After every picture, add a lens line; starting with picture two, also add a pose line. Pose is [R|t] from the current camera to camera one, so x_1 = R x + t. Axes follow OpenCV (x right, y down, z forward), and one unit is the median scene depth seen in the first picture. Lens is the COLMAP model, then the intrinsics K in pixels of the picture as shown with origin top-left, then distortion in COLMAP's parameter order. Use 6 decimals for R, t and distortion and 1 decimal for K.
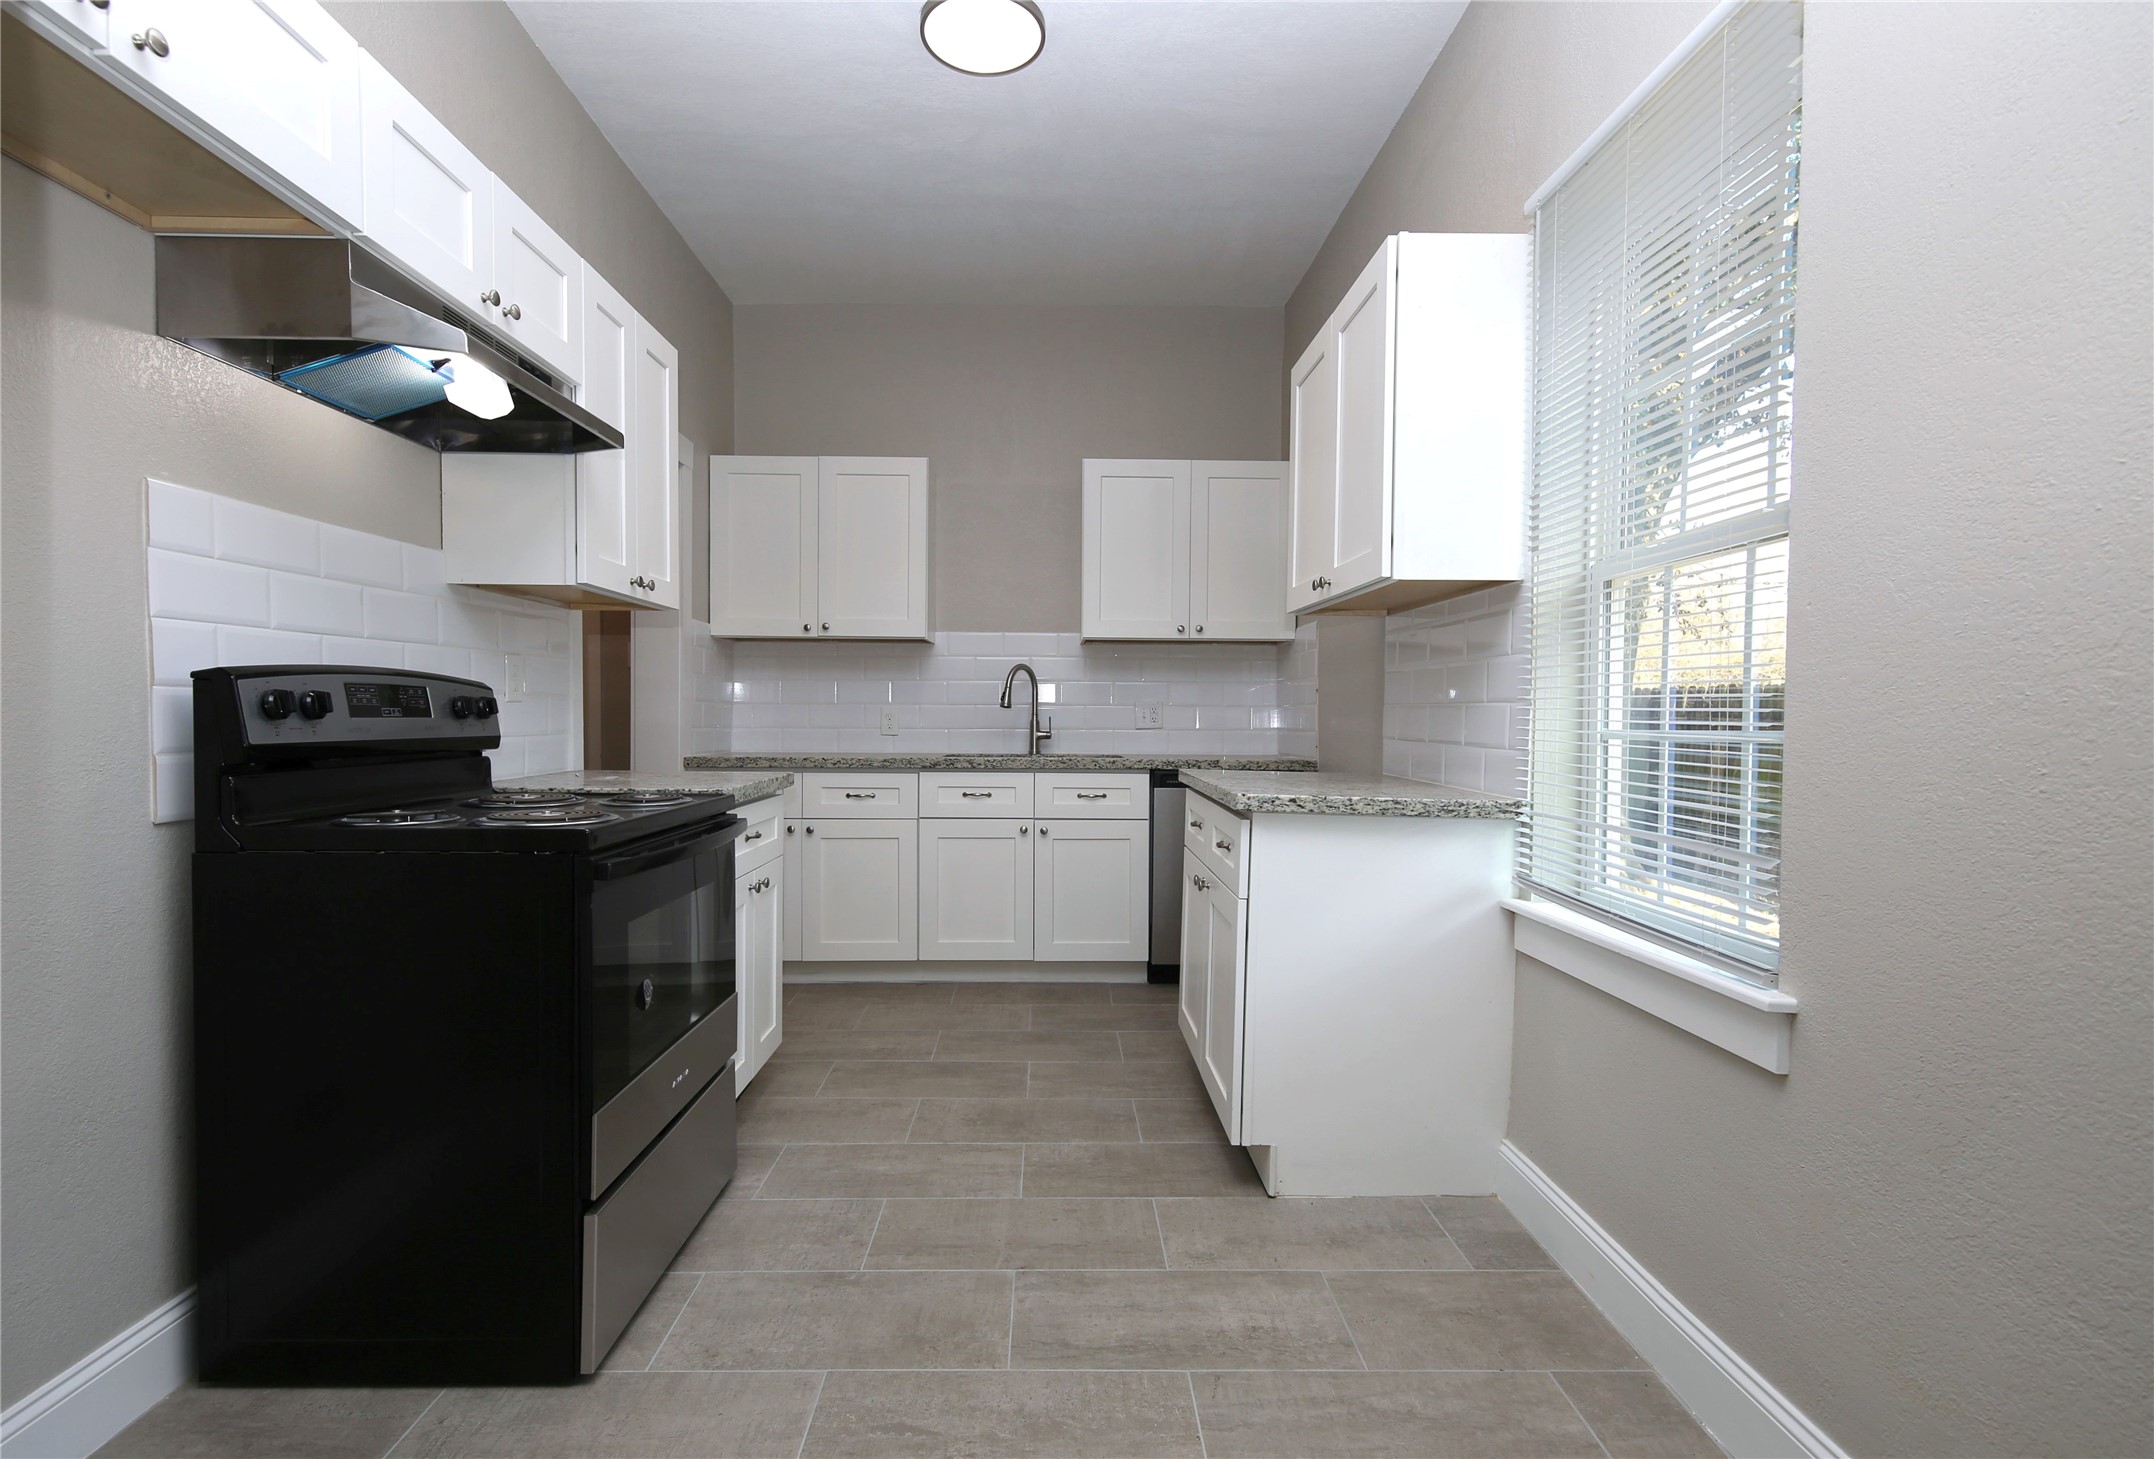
lens RADIAL K [[1026.1, 0, 1063.6], [0, 1026.1, 744.9], [0, 0, 1]] dist [0.008694, -0.000193]
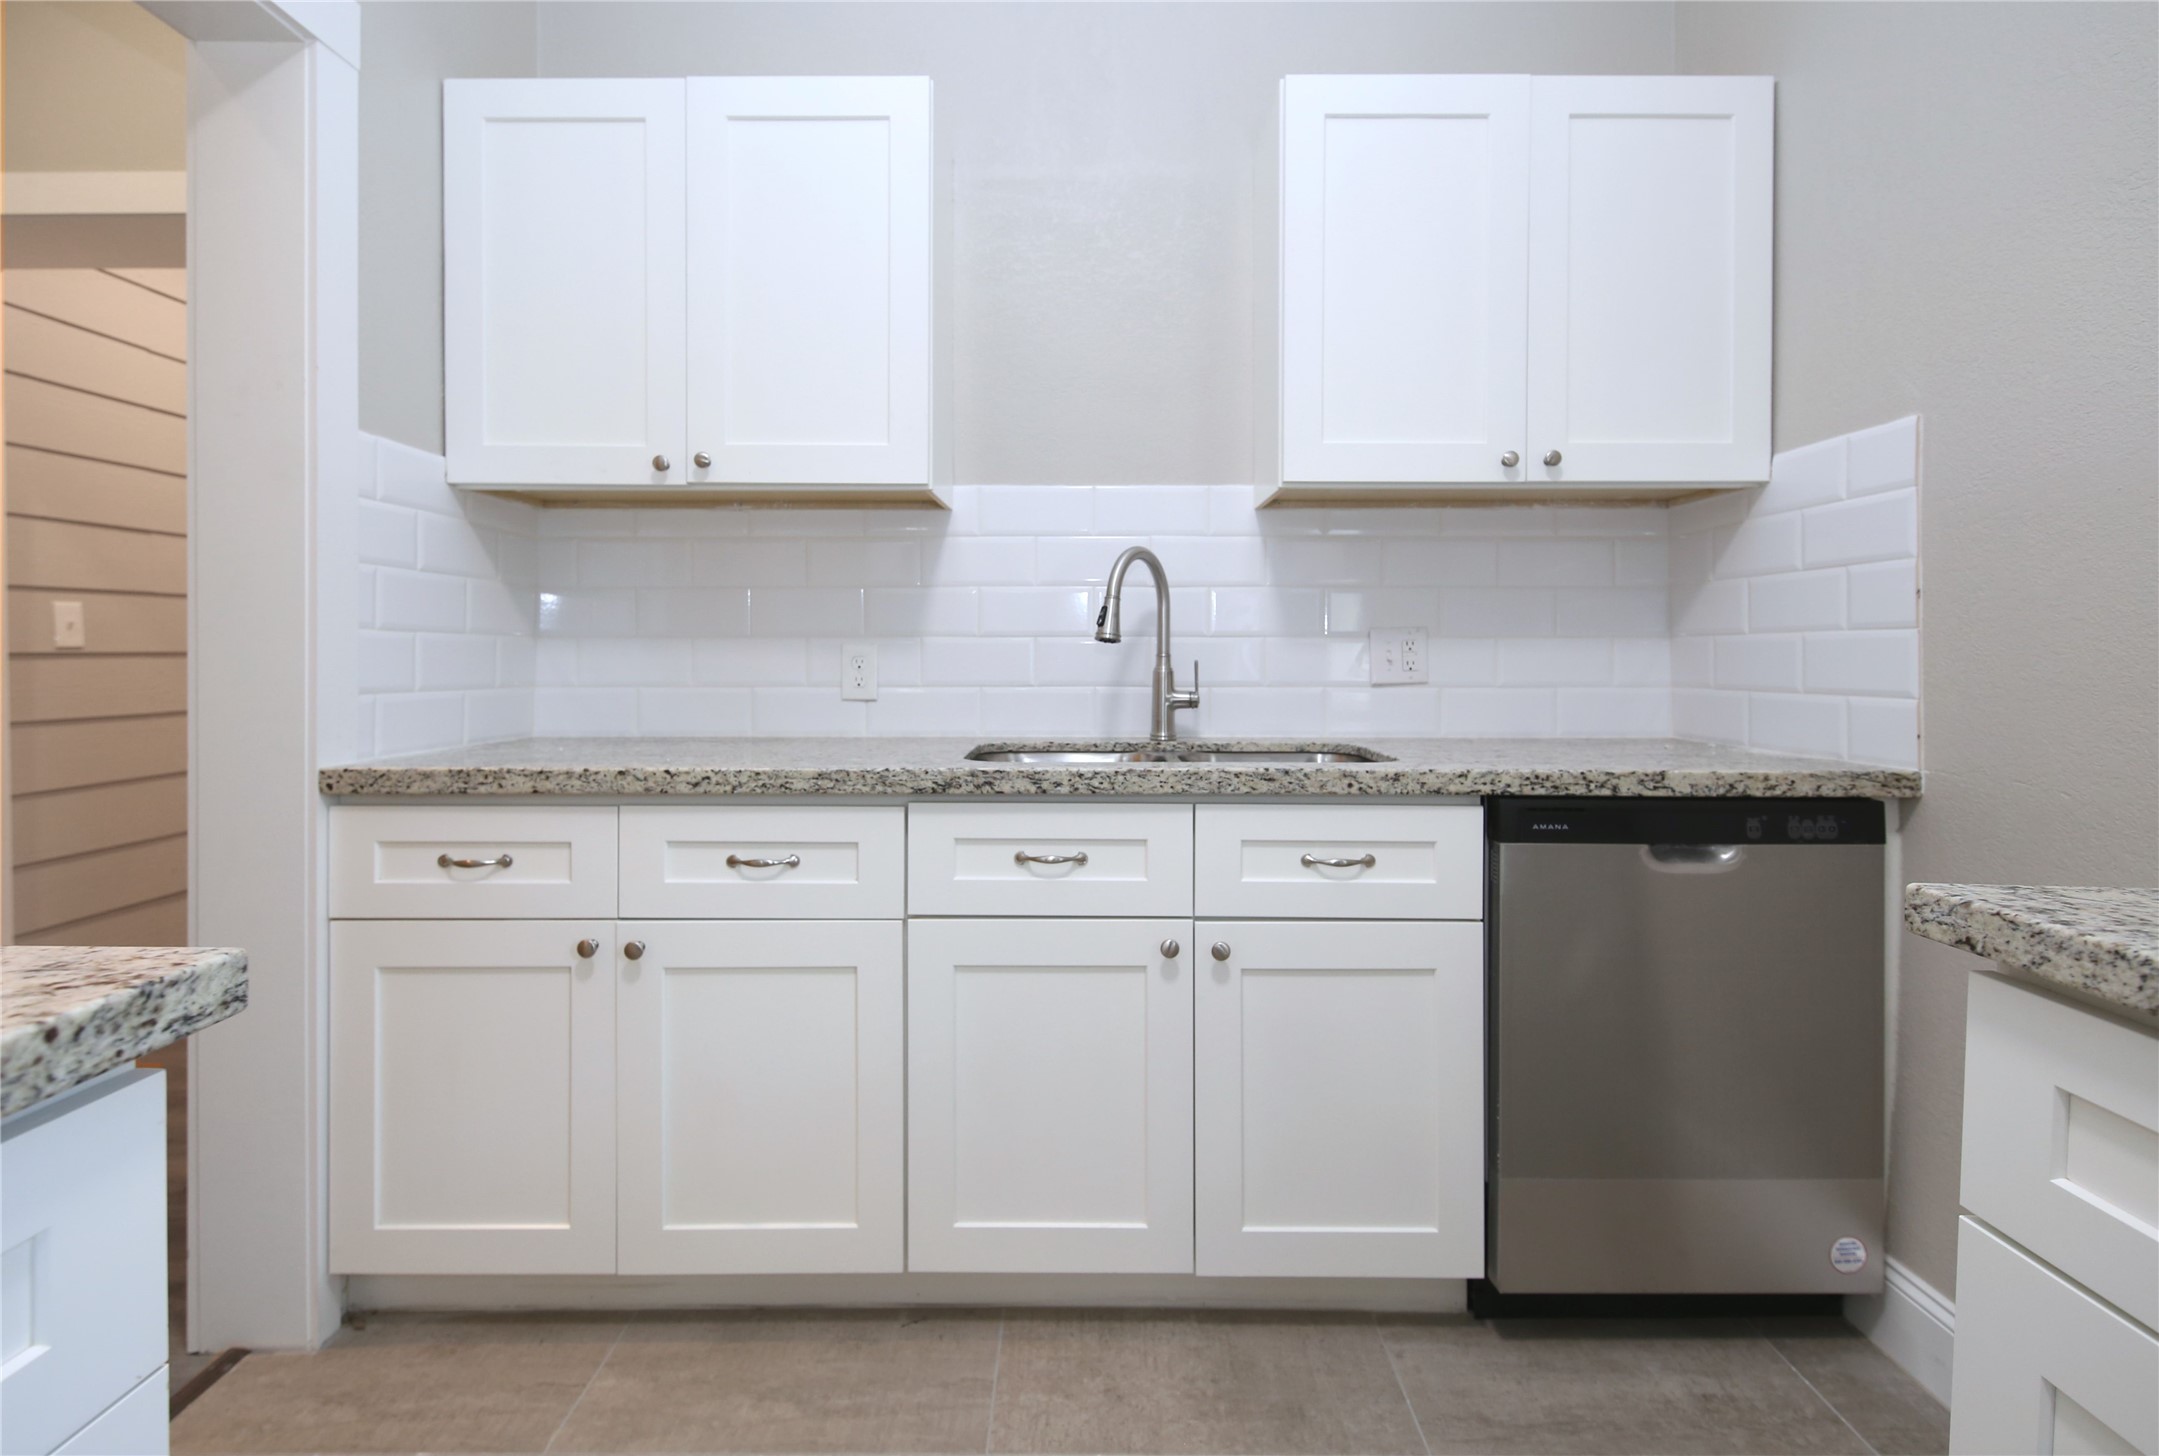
lens RADIAL K [[1028.4, 0, 1078.0], [0, 1028.4, 662.5], [0, 0, 1]] dist [0.008694, -0.000193]
pose [[0.999784, -0.005383, -0.020052, -0.084094], [0.005017, 0.999821, -0.018260, -0.026931], [0.020146, 0.018155, 0.999632, 0.766320]]
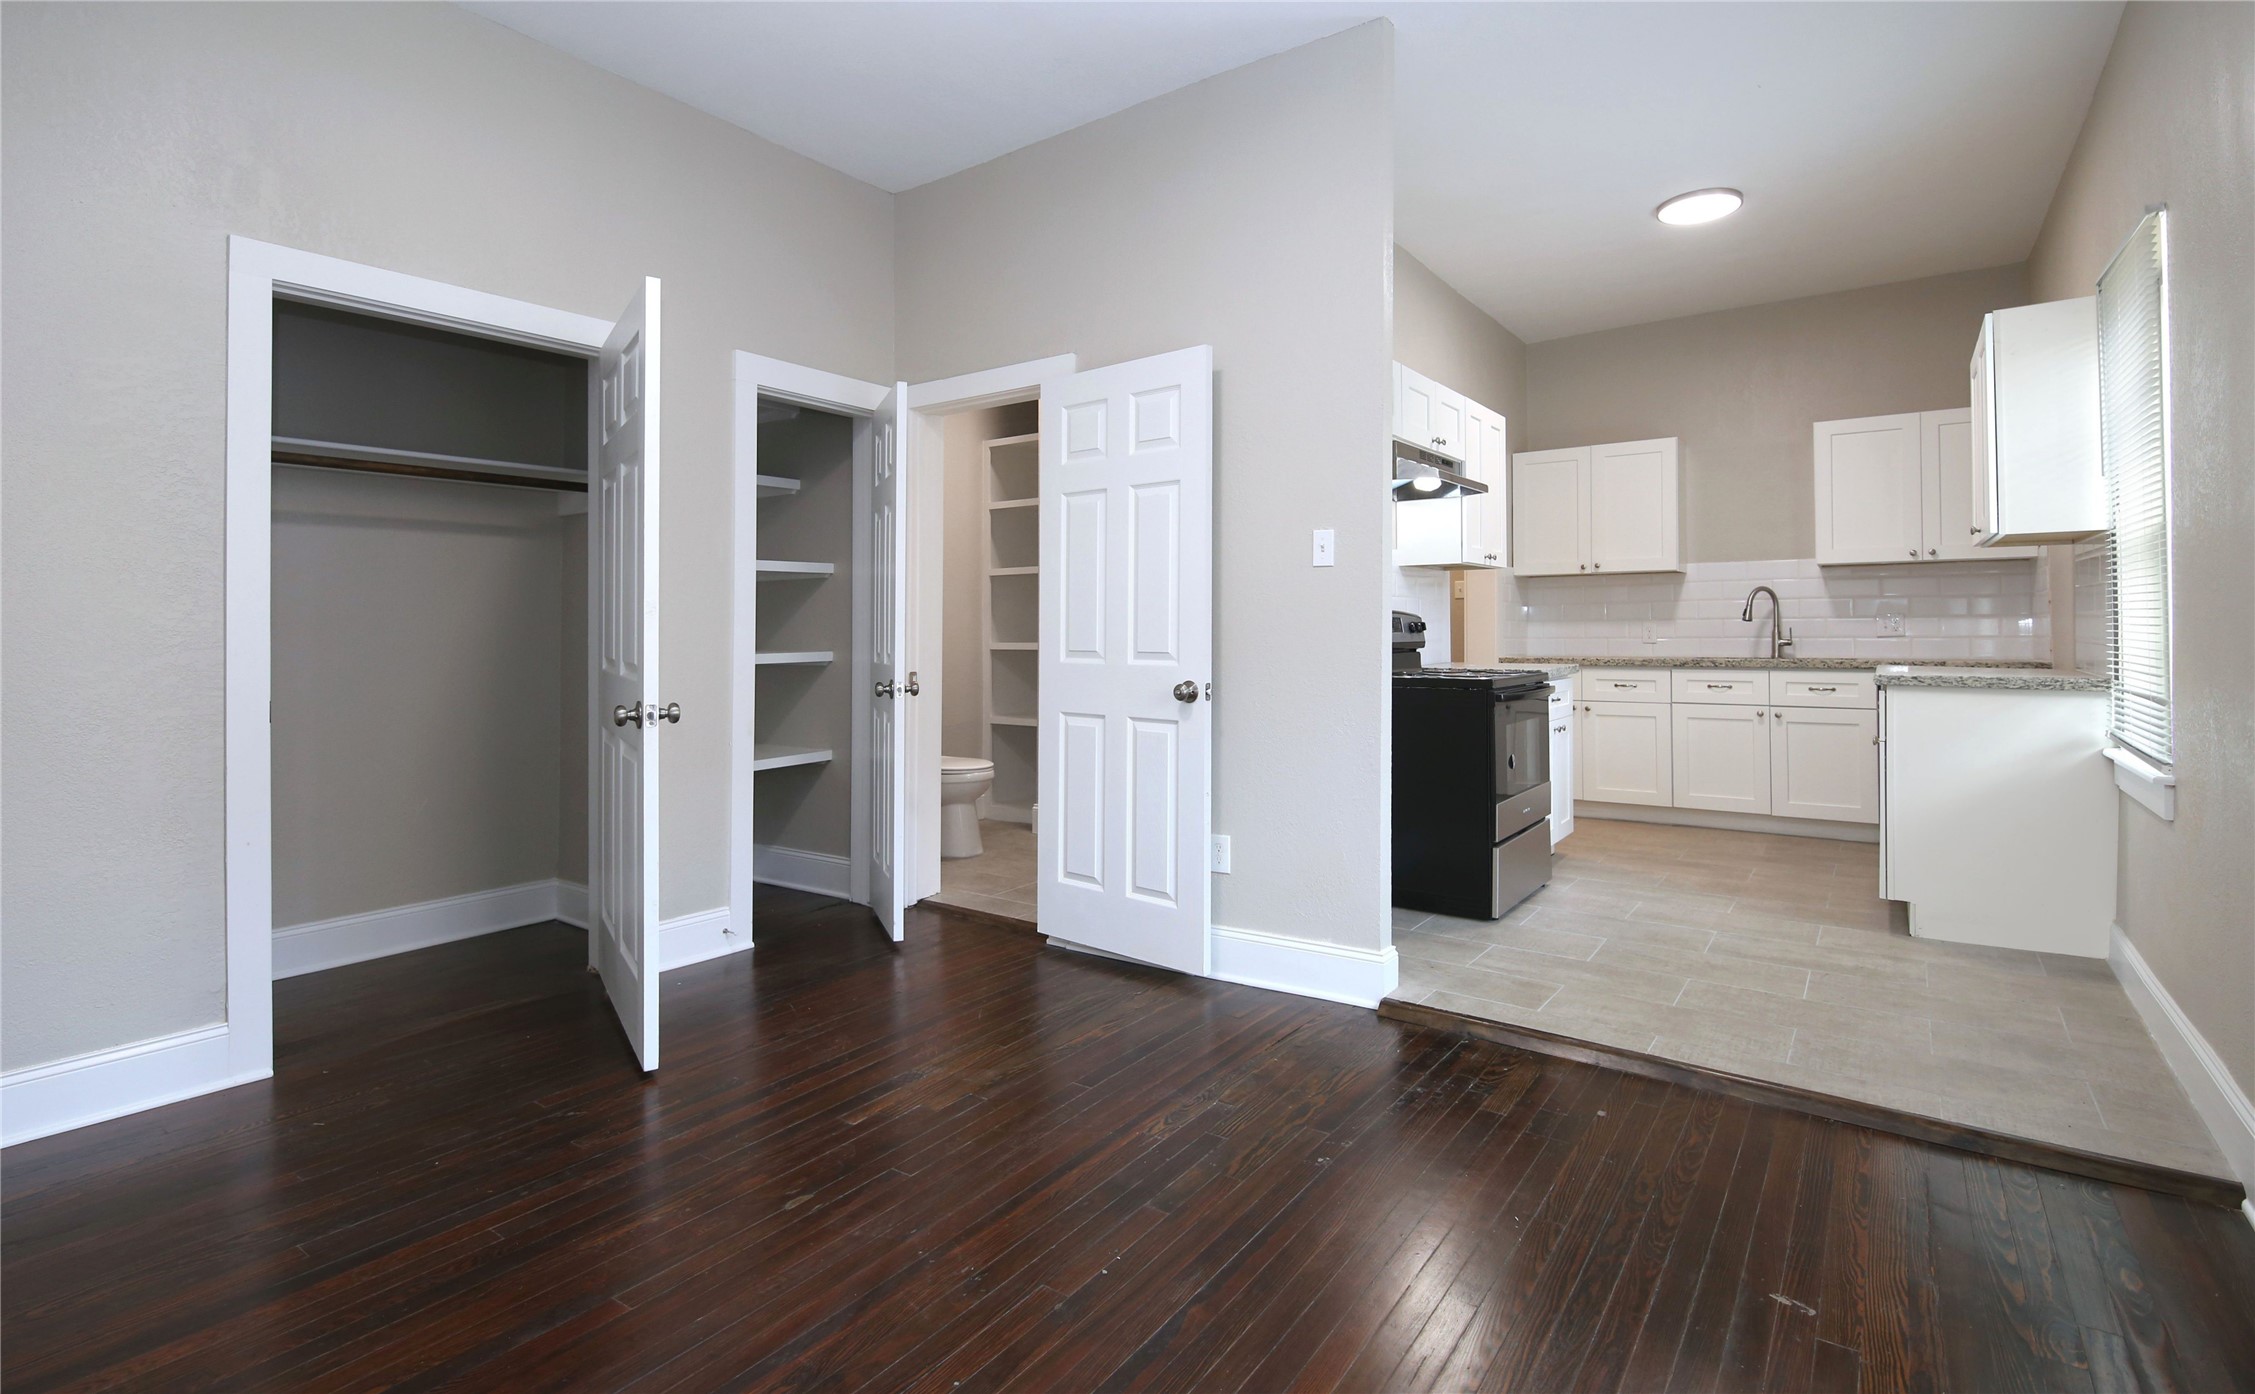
lens RADIAL K [[1081.4, 0, 1115.3], [0, 1081.4, 619.4], [0, 0, 1]] dist [-0.000708, 0.000170]
pose [[0.801221, -0.019386, -0.598055, 0.165996], [-0.004771, 0.999236, -0.038782, 0.024752], [0.598350, 0.033926, 0.800516, -0.776390]]
